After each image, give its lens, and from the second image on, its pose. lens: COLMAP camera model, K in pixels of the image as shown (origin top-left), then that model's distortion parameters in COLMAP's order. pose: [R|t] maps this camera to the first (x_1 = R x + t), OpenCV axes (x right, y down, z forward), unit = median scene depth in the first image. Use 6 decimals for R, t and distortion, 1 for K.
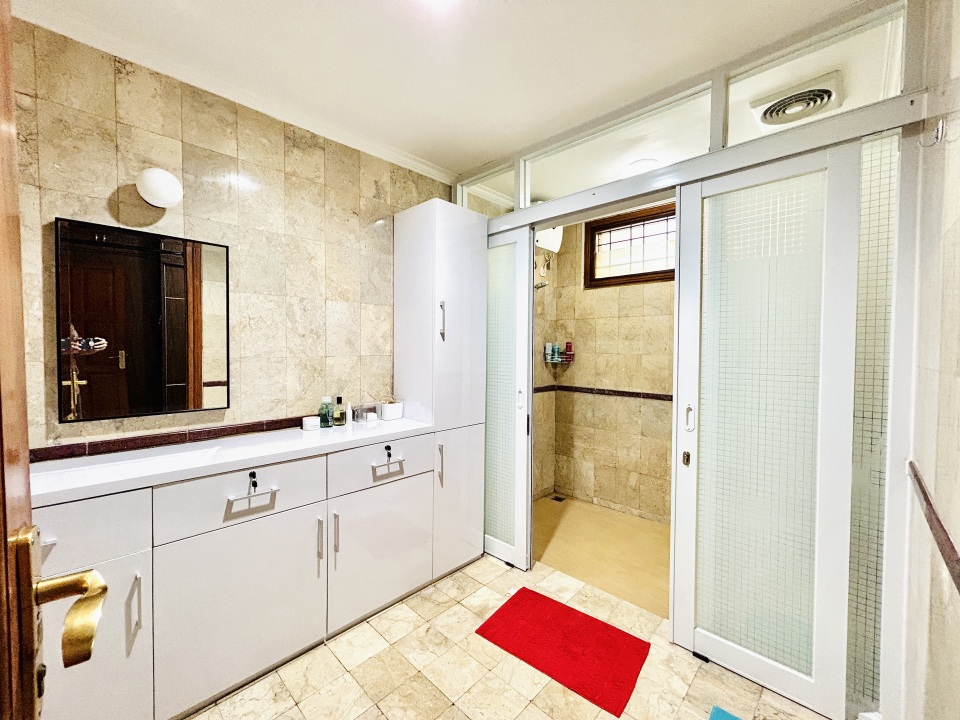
lens RADIAL K [[389.5, 0, 477.3], [0, 389.5, 358.8], [0, 0, 1]] dist [-0.000968, -0.000070]
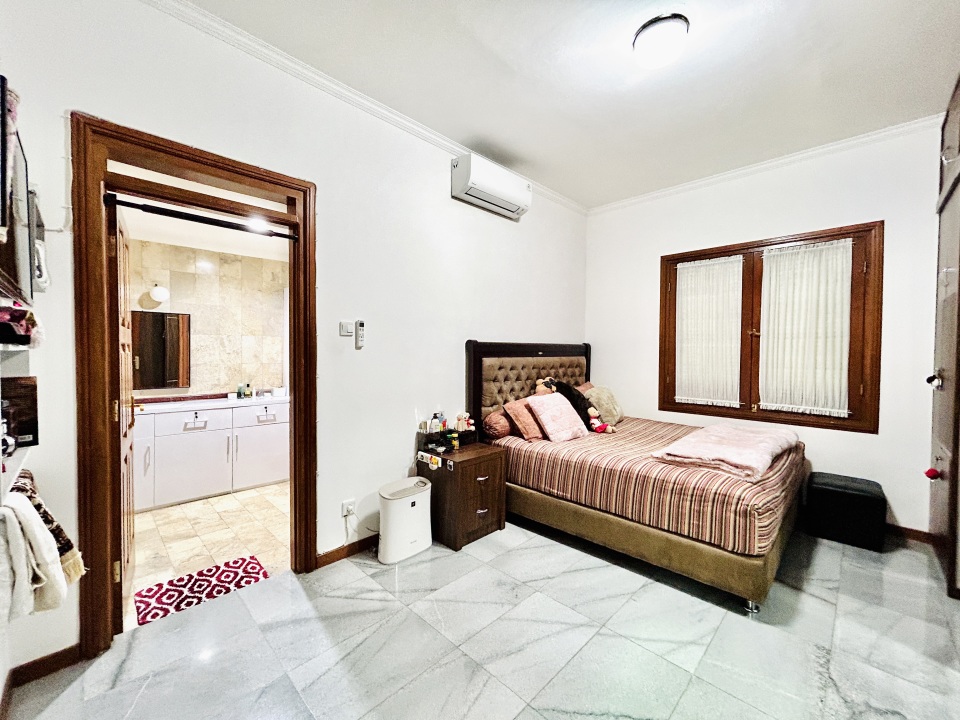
lens RADIAL K [[389.5, 0, 477.3], [0, 389.5, 358.8], [0, 0, 1]] dist [-0.000968, -0.000070]
pose [[0.999945, 0.000656, -0.010436, 0.900396], [-0.000802, 0.999901, -0.014031, -0.004141], [0.010426, 0.014038, 0.999847, -1.057918]]
